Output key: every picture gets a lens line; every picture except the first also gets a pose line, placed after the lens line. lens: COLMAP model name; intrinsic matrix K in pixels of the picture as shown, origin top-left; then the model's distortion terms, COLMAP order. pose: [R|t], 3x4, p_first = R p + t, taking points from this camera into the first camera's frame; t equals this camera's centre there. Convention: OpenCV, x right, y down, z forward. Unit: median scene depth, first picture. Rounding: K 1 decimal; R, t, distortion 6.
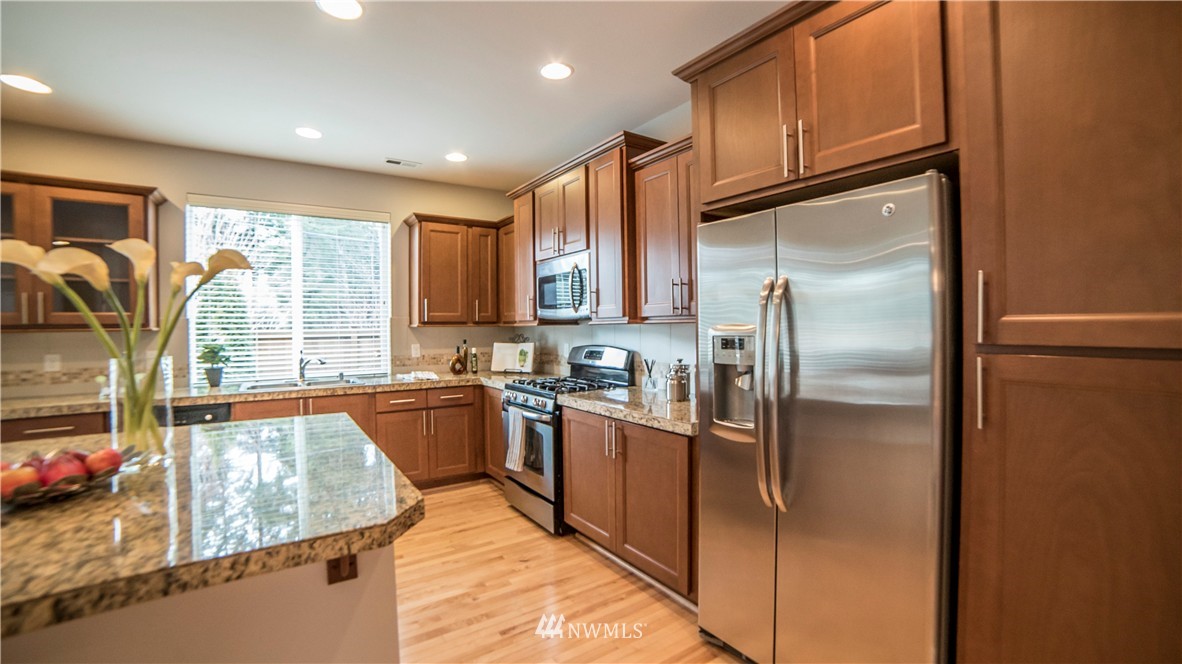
lens RADIAL K [[492.1, 0, 601.8], [0, 492.1, 327.6], [0, 0, 1]] dist [-0.106192, 0.039006]
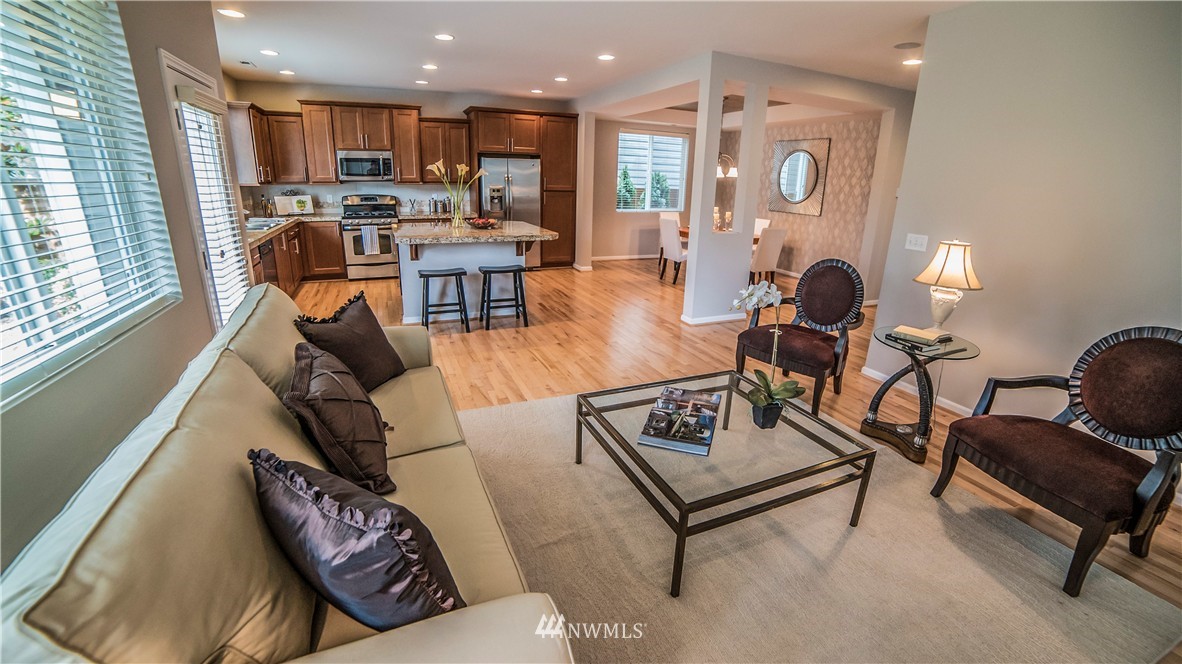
lens RADIAL K [[492.1, 0, 601.8], [0, 492.1, 327.6], [0, 0, 1]] dist [-0.106192, 0.039006]
pose [[0.184796, -0.272768, 0.944165, -2.180815], [-0.027495, 0.958901, 0.282407, -0.023841], [-0.982392, -0.078147, 0.169701, -0.376253]]
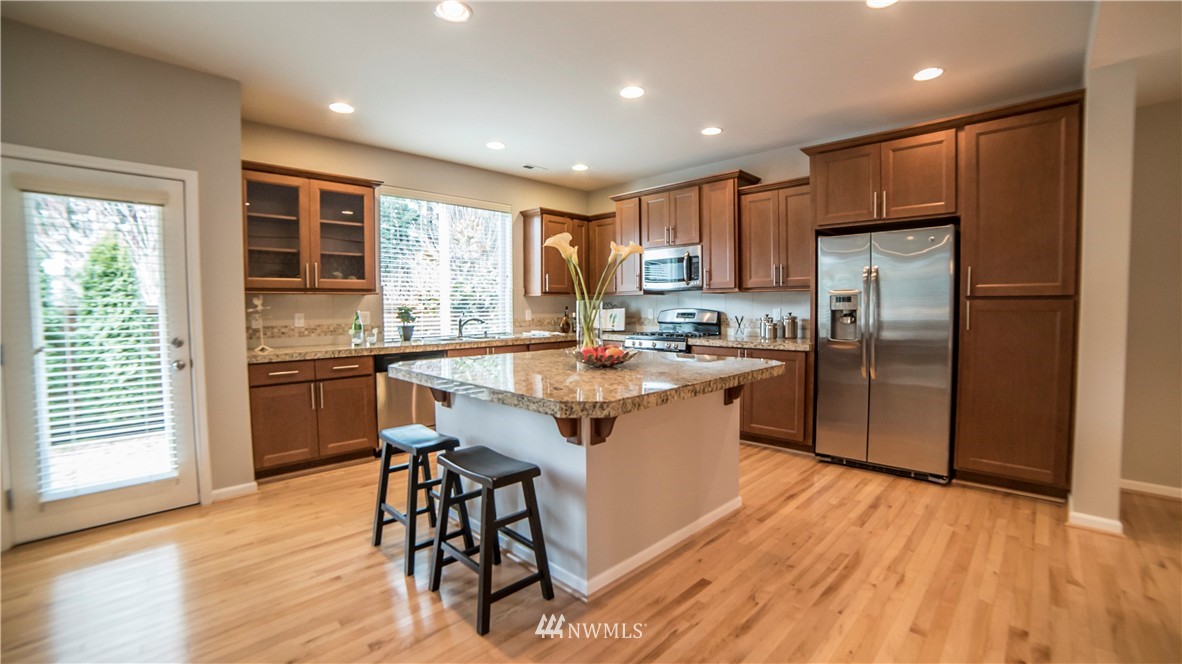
lens RADIAL K [[492.1, 0, 601.8], [0, 492.1, 327.6], [0, 0, 1]] dist [-0.106192, 0.039006]
pose [[0.980726, -0.003296, 0.195361, -0.638462], [-0.003736, 0.999359, 0.035614, 0.048370], [-0.195353, -0.035657, 0.980085, -0.429313]]
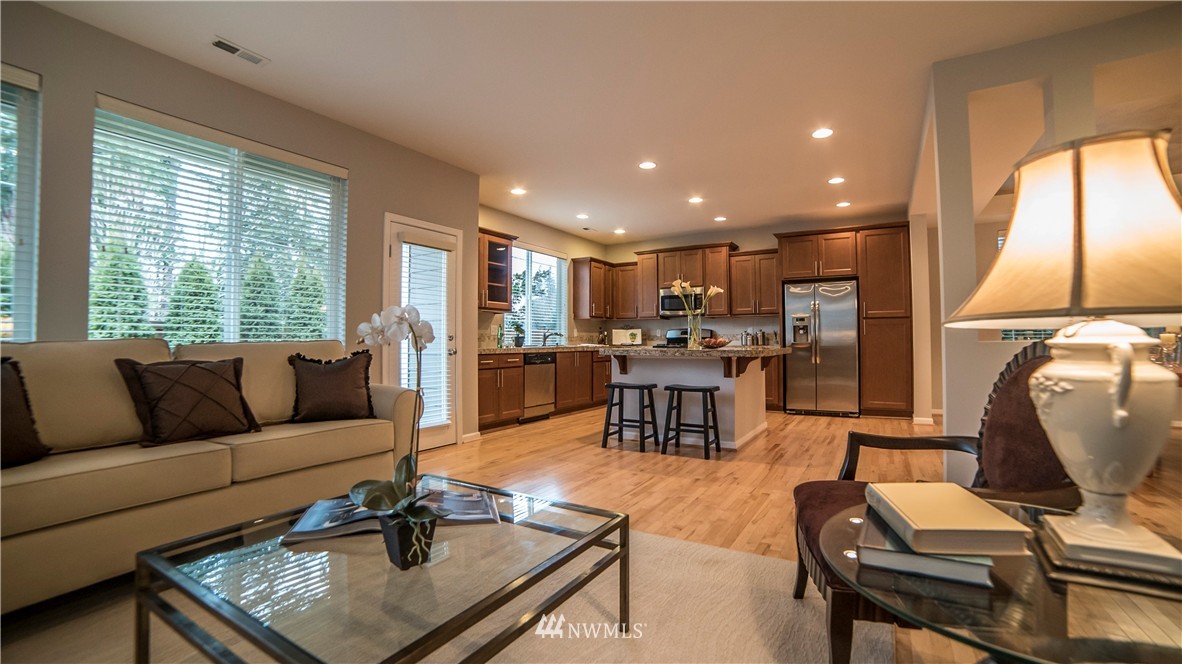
lens RADIAL K [[492.1, 0, 601.8], [0, 492.1, 327.6], [0, 0, 1]] dist [-0.106192, 0.039006]
pose [[0.907149, 0.020421, 0.420313, -1.497867], [-0.004555, 0.999240, -0.038716, 0.138407], [-0.420784, 0.033207, 0.906553, -0.941778]]
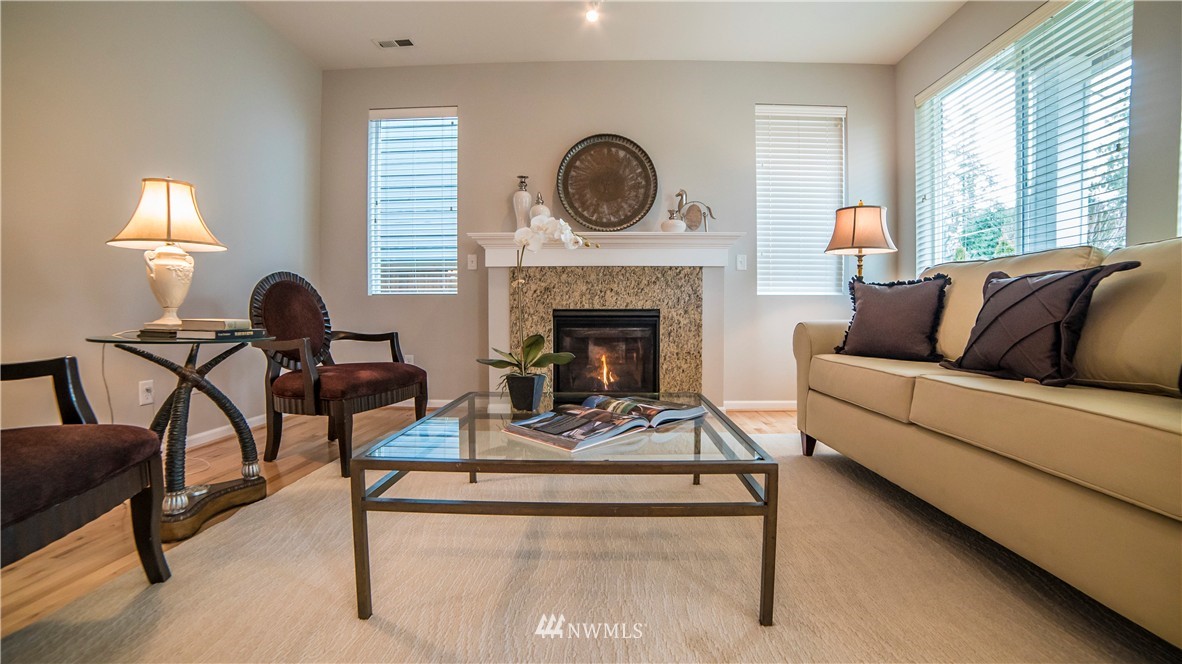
lens RADIAL K [[492.1, 0, 601.8], [0, 492.1, 327.6], [0, 0, 1]] dist [-0.106192, 0.039006]
pose [[-0.580499, 0.038526, -0.813349, -1.067186], [0.003162, 0.998979, 0.045062, 0.203342], [0.814255, 0.023587, -0.580028, -0.095188]]
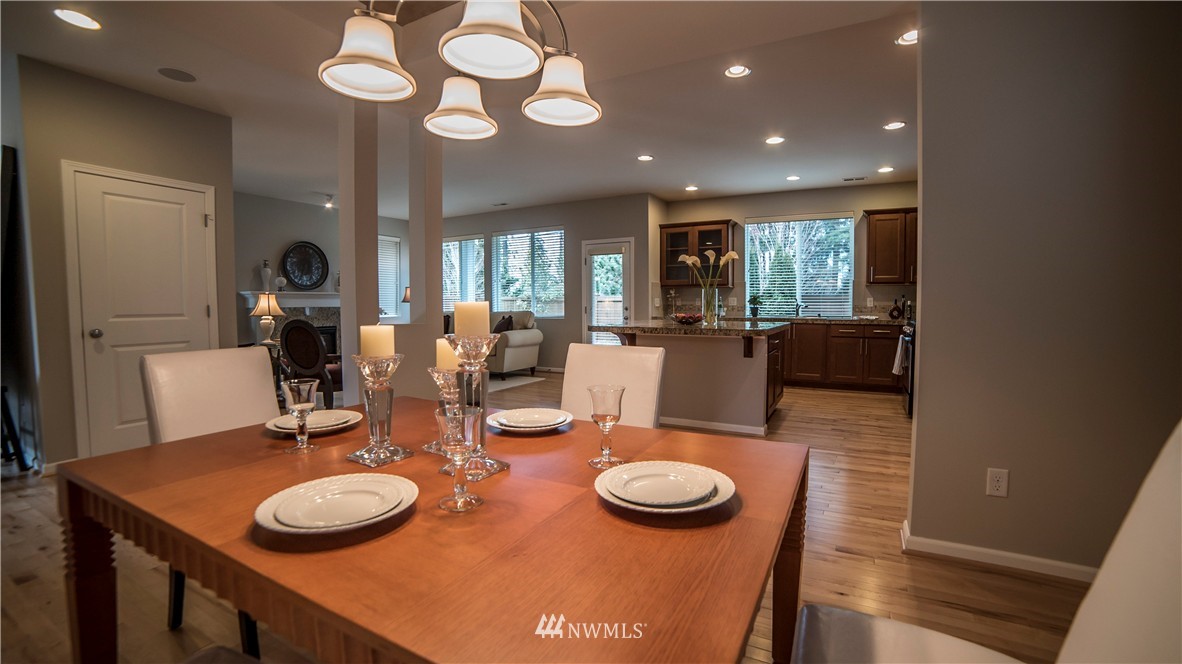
lens RADIAL K [[492.1, 0, 601.8], [0, 492.1, 327.6], [0, 0, 1]] dist [-0.106192, 0.039006]
pose [[0.459357, 0.053567, -0.886635, 0.759948], [-0.008025, 0.998389, 0.056161, 0.069852], [0.888215, -0.018682, 0.459047, -0.559592]]
